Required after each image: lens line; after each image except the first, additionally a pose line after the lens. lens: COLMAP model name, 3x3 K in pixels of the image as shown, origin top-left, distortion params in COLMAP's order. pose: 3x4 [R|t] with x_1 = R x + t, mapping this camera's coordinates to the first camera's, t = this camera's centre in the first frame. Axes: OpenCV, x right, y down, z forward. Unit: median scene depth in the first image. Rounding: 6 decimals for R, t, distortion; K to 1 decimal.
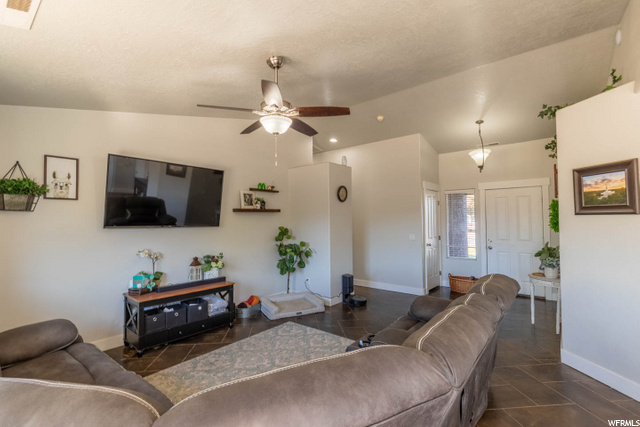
lens RADIAL K [[294.0, 0, 321.1], [0, 294.0, 211.1], [0, 0, 1]] dist [0.005629, 0.000284]
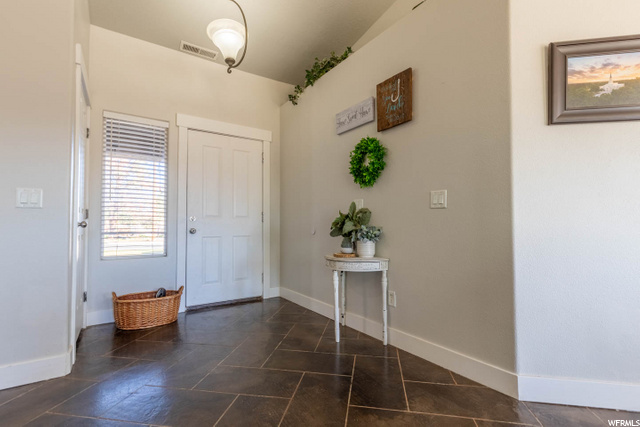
lens RADIAL K [[294.0, 0, 321.0], [0, 294.0, 216.8], [0, 0, 1]] dist [0.005629, 0.000284]
pose [[0.279020, 0.036537, 0.959590, 0.214831], [-0.031119, 0.999095, -0.028992, 0.234310], [-0.959781, -0.021773, 0.279904, 1.340087]]
